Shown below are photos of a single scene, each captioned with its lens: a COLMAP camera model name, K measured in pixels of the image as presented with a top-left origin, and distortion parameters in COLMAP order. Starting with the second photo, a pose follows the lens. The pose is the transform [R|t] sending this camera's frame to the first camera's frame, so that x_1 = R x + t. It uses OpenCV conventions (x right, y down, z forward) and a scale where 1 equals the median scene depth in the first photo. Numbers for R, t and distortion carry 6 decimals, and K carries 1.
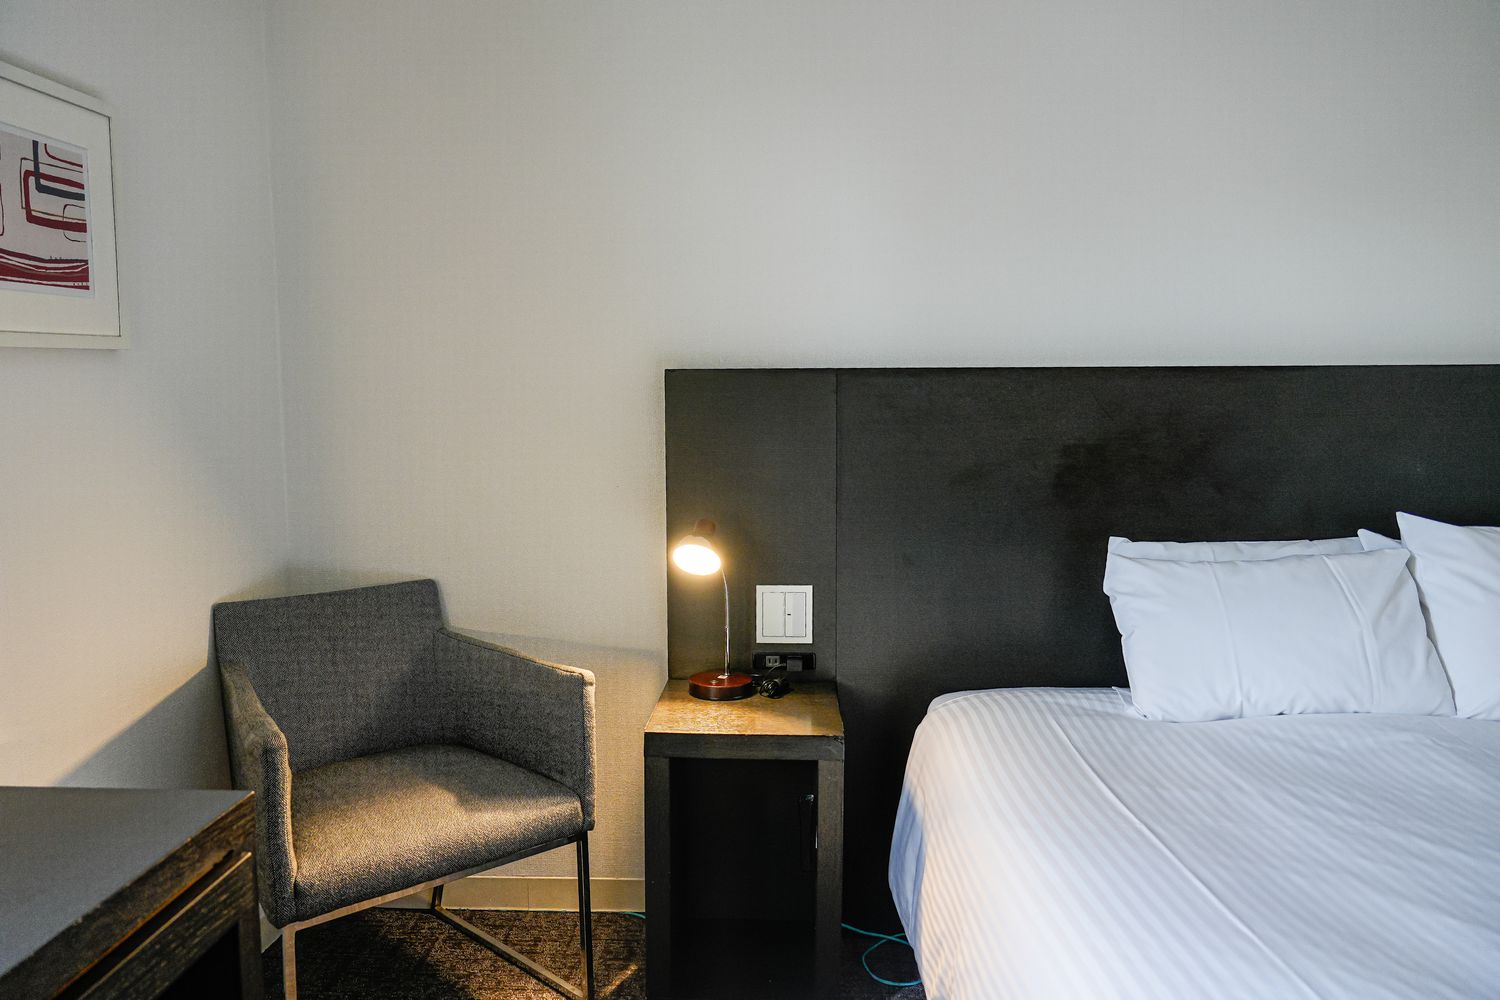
lens RADIAL K [[1041.4, 0, 750.0], [0, 1041.4, 500.0], [0, 0, 1]] dist [-0.007579, 0.000122]
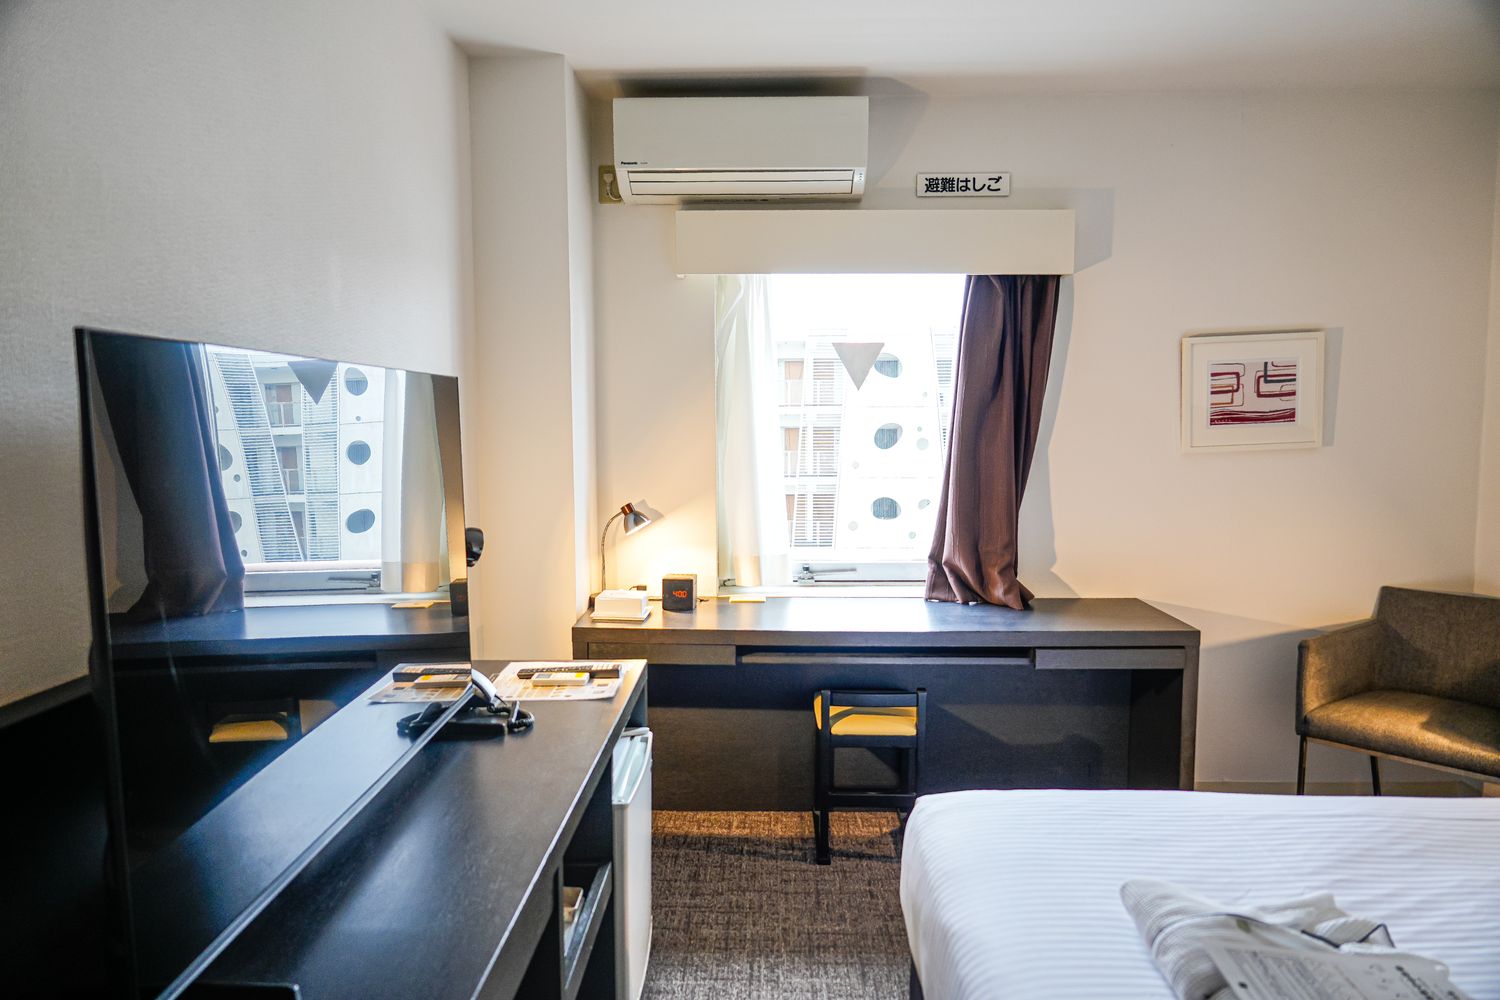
lens RADIAL K [[993.8, 0, 750.0], [0, 993.8, 500.0], [0, 0, 1]] dist [-0.001571, 0.000945]
pose [[0.018013, 0.092748, -0.995527, 1.240464], [-0.085982, 0.992143, 0.090877, -0.115286], [0.996134, 0.083960, 0.025847, -0.147207]]
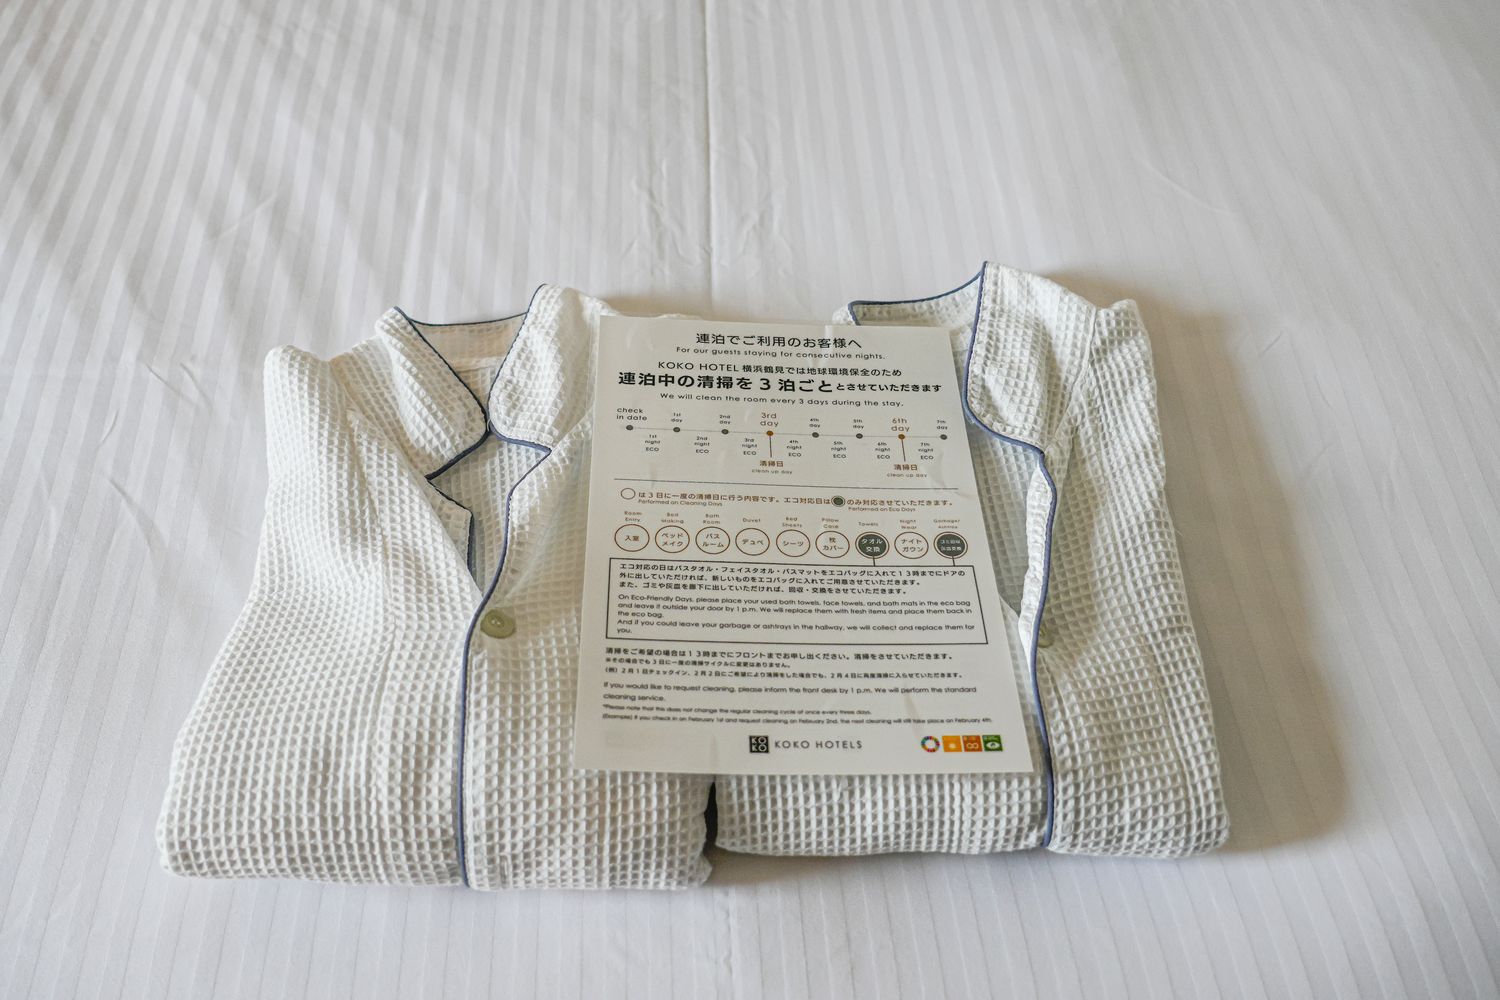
lens RADIAL K [[1251.4, 0, 750.0], [0, 1251.4, 500.0], [0, 0, 1]] dist [-0.006466, 0.002641]
pose [[0.999027, -0.034669, 0.027276, 0.627043], [-0.000706, 0.605678, 0.795709, -0.063228], [-0.044107, -0.794954, 0.605064, 0.070705]]
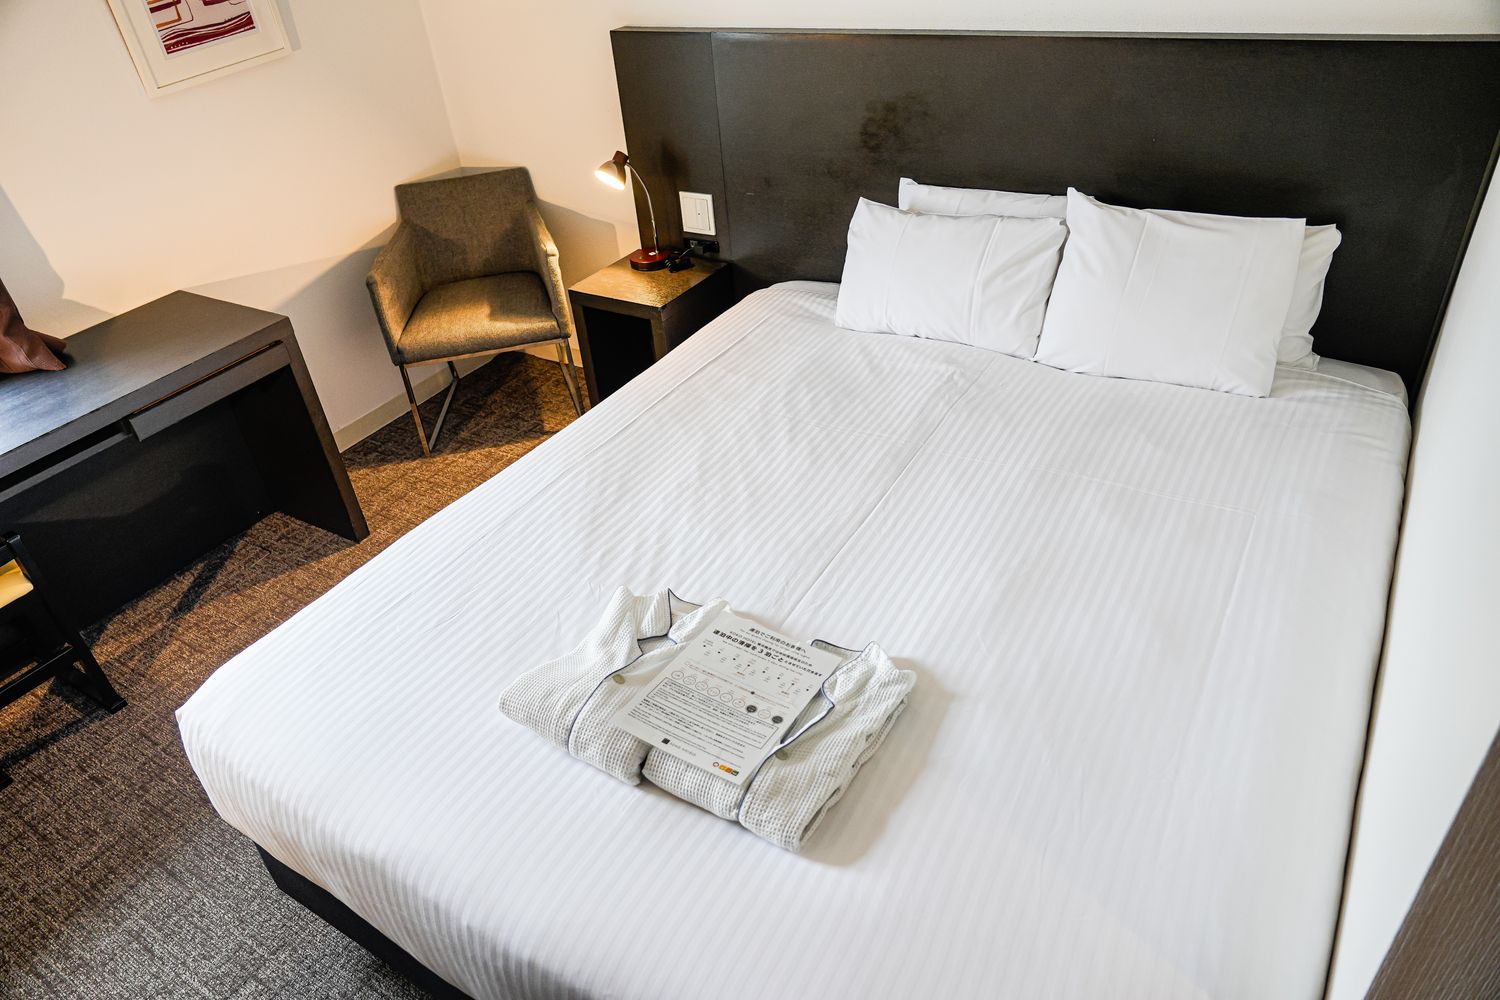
lens RADIAL K [[987.7, 0, 753.3], [0, 987.7, 509.1], [0, 0, 1]] dist [-0.002820, -0.015768]
pose [[0.865195, 0.227642, -0.446785, 0.977563], [0.038741, 0.858002, 0.512183, -0.289735], [0.499937, -0.460448, 0.733520, -0.209170]]
